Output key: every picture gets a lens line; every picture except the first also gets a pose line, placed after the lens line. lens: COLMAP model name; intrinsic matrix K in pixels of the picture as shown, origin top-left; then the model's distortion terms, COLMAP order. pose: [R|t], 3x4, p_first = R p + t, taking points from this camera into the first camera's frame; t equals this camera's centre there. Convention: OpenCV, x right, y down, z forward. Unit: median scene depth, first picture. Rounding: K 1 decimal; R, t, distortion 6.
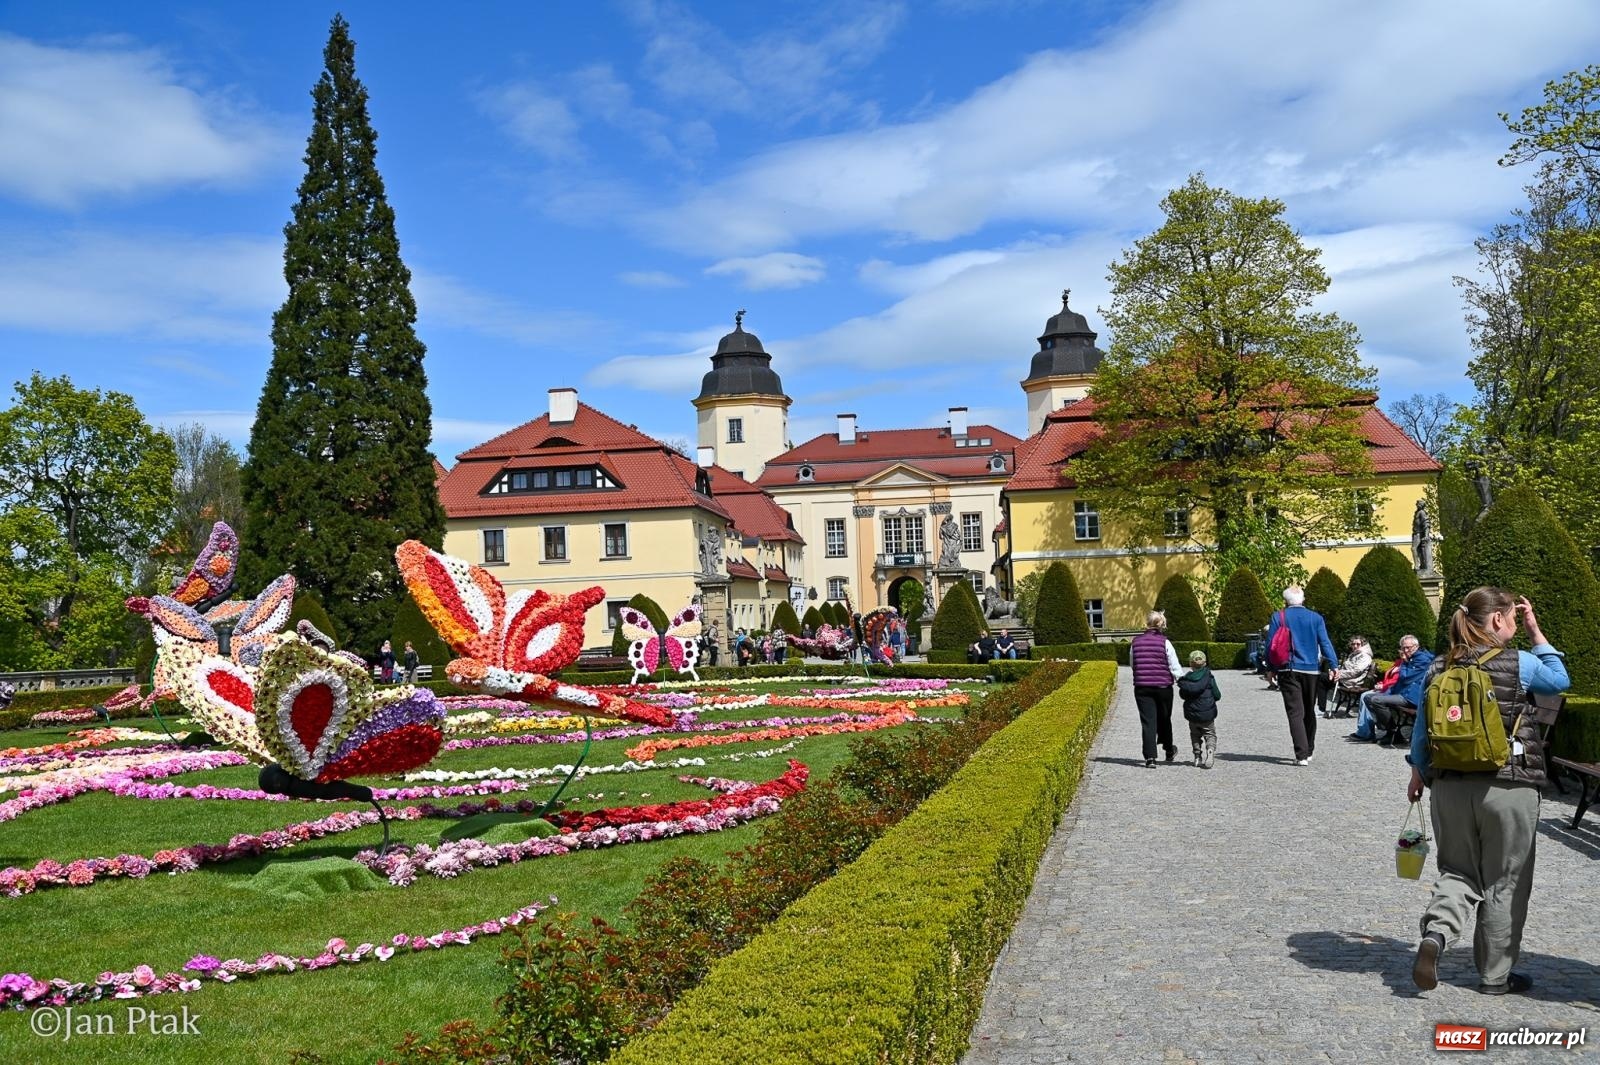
lens RADIAL K [[1498.7, 0, 792.8], [0, 1498.7, 529.7], [0, 0, 1]] dist [-0.020735, 0.000000]
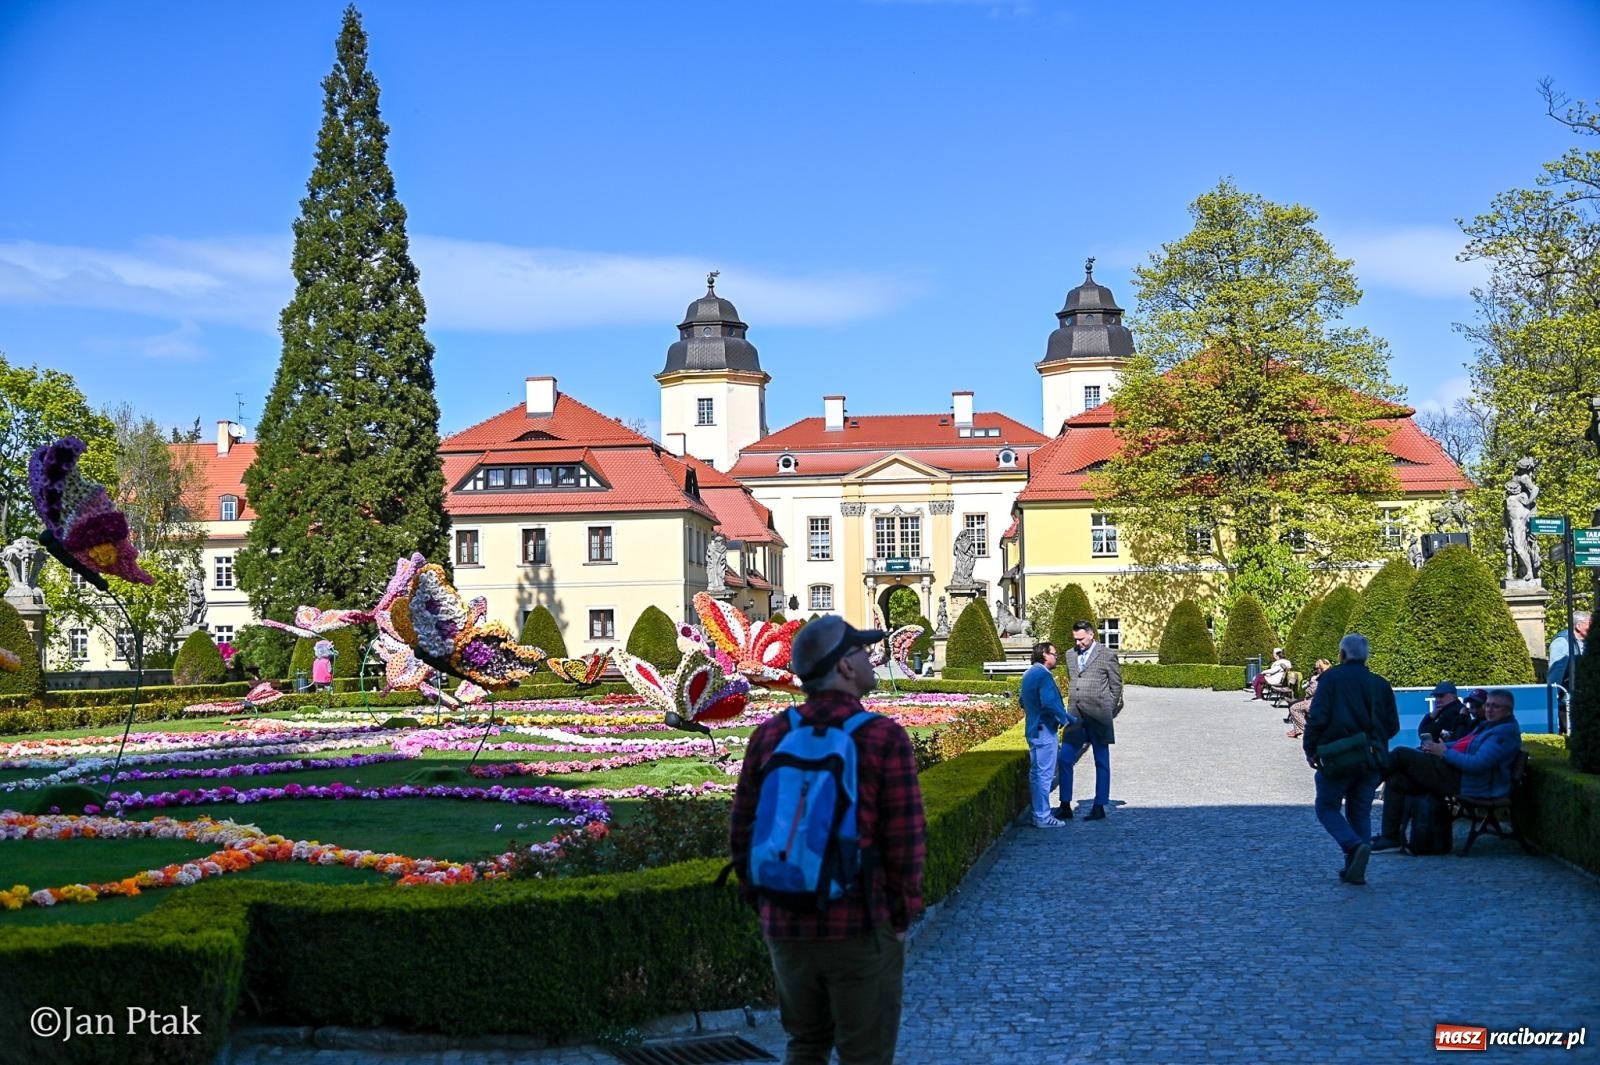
lens RADIAL K [[1909.1, 0, 792.1], [0, 1909.1, 516.2], [0, 0, 1]] dist [-0.017419, 0.000000]
pose [[0.999371, 0.021958, 0.027852, -0.034880], [-0.021966, 0.999759, -0.000038, -0.013657], [-0.027846, -0.000573, 0.999612, -0.198965]]
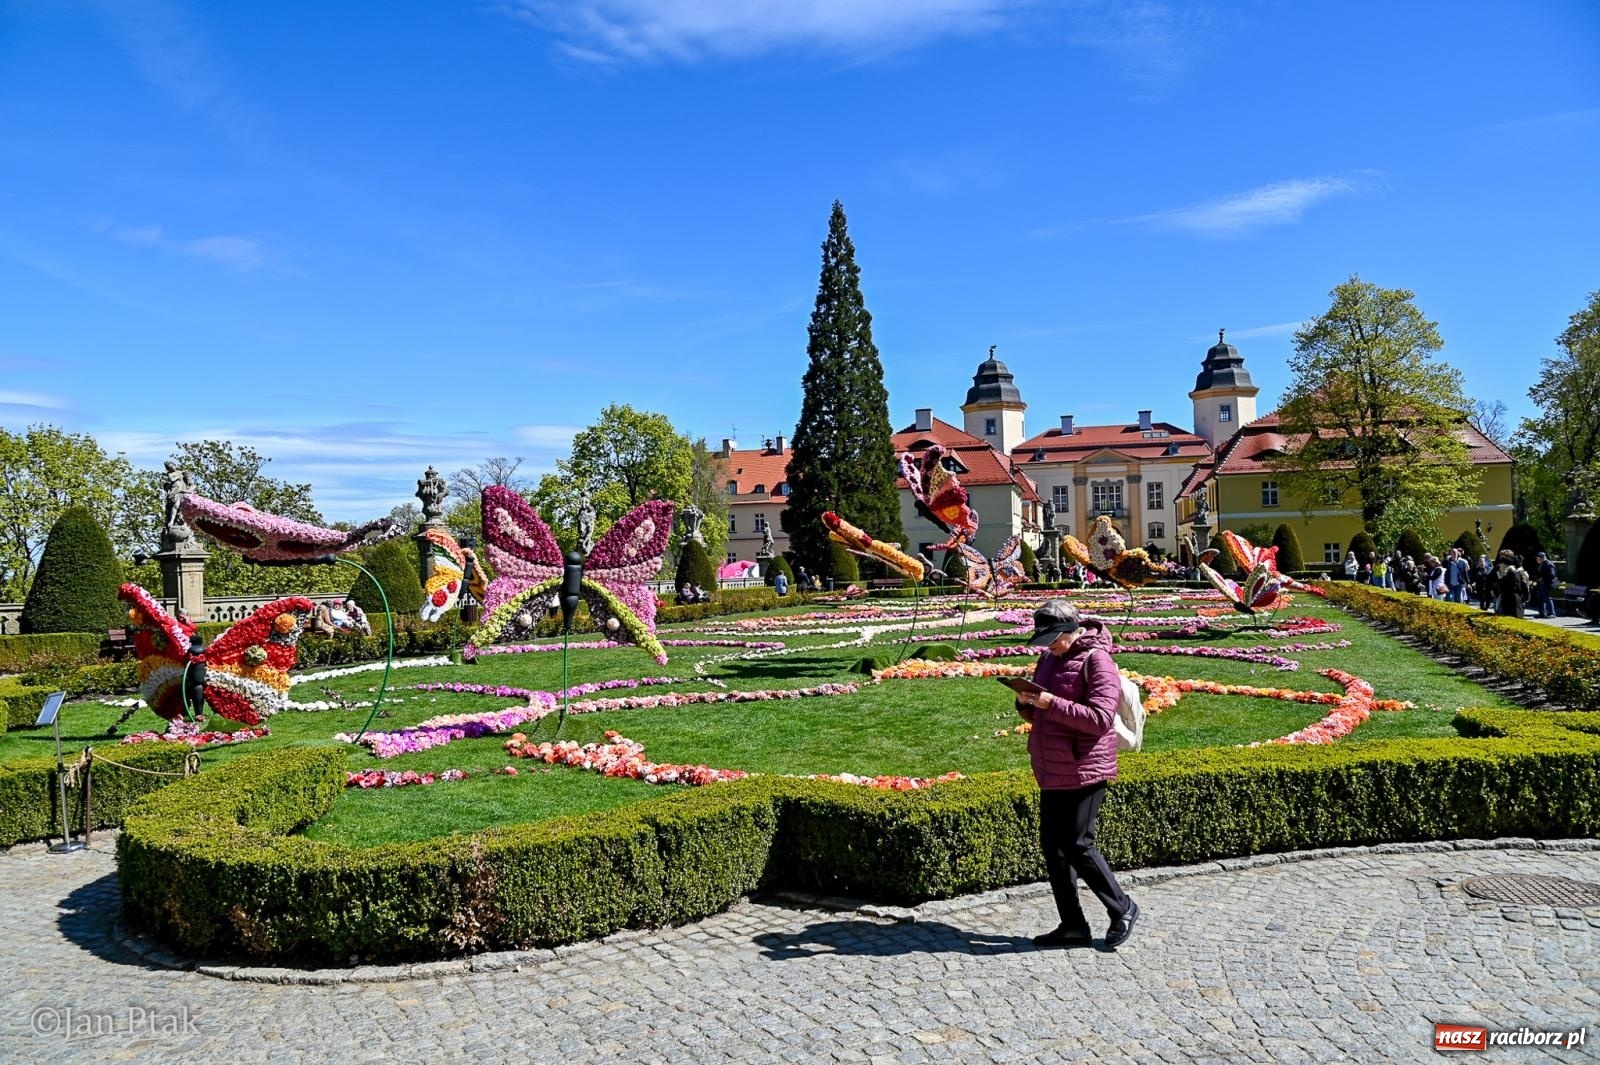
lens RADIAL K [[1091.1, 0, 798.5], [0, 1091.1, 521.2], [0, 0, 1]] dist [-0.037878, 0.004347]
pose [[0.988635, 0.008289, -0.150107, -0.124546], [-0.003527, 0.999483, 0.031958, -0.012270], [0.150295, -0.031066, 0.988153, -0.198788]]
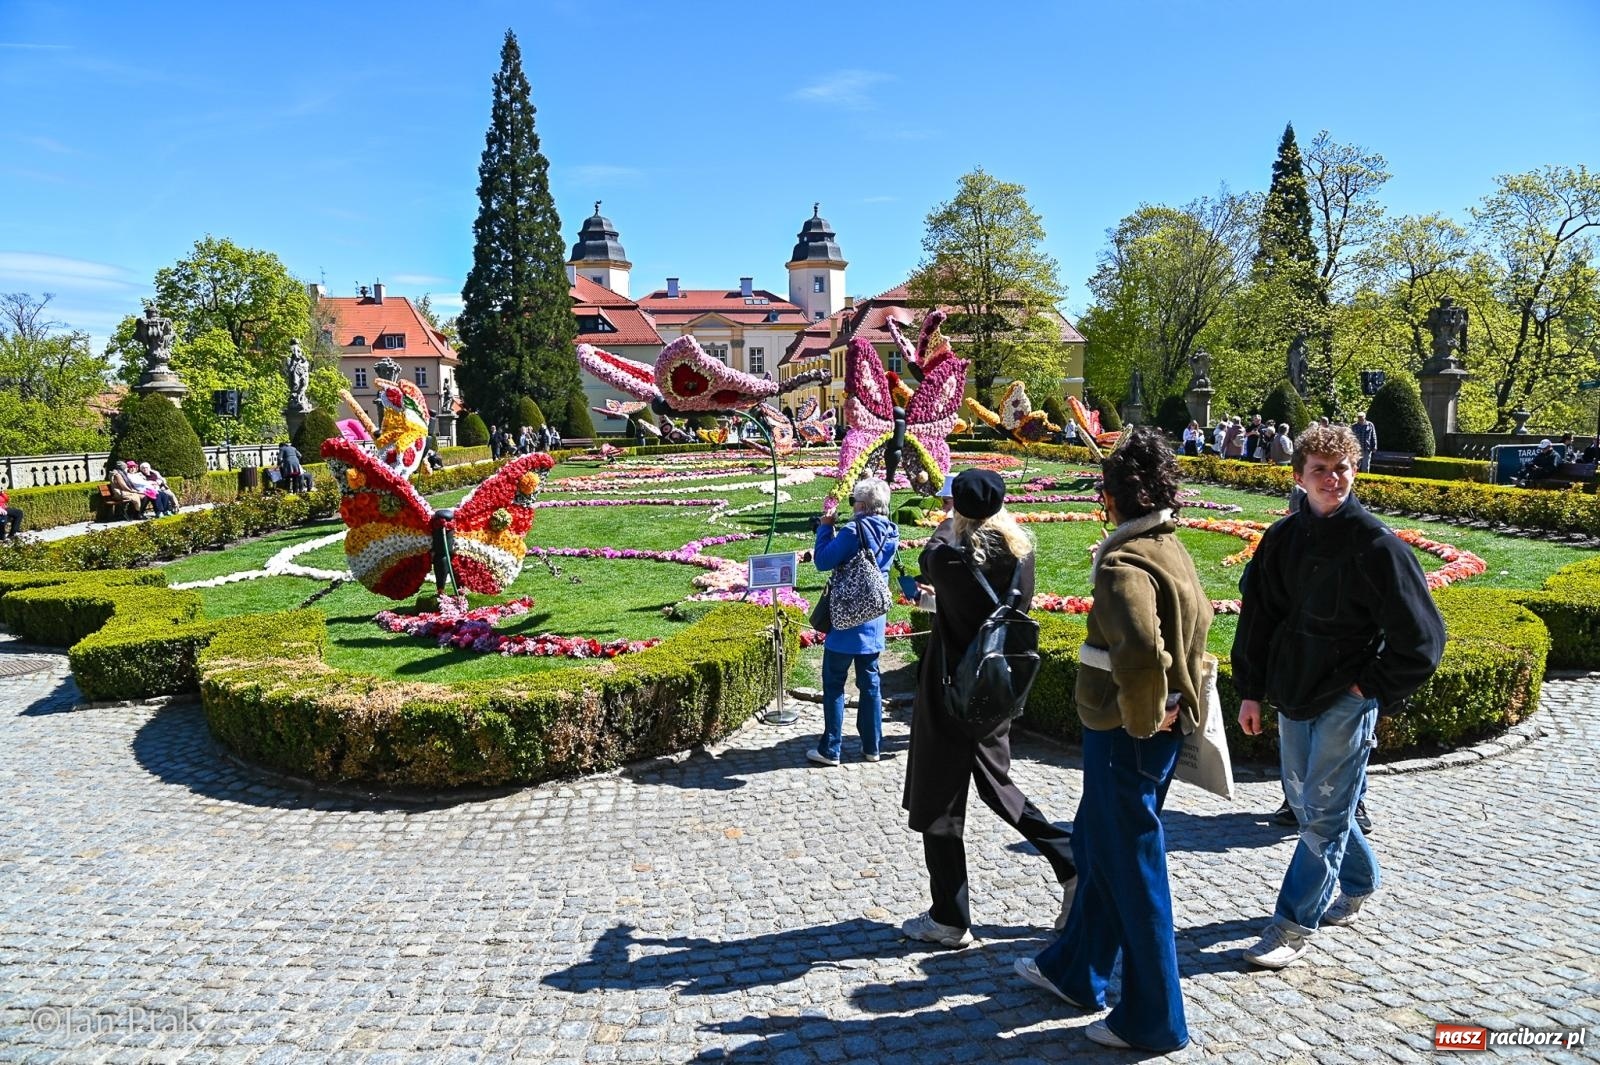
lens RADIAL K [[1091.1, 0, 797.9], [0, 1091.1, 517.3], [0, 0, 1]] dist [-0.037878, 0.004347]
pose [[0.966466, -0.000027, 0.256795, -0.239994], [-0.038863, 0.988467, 0.146366, -0.009335], [-0.253837, -0.151438, 0.955318, -0.199741]]
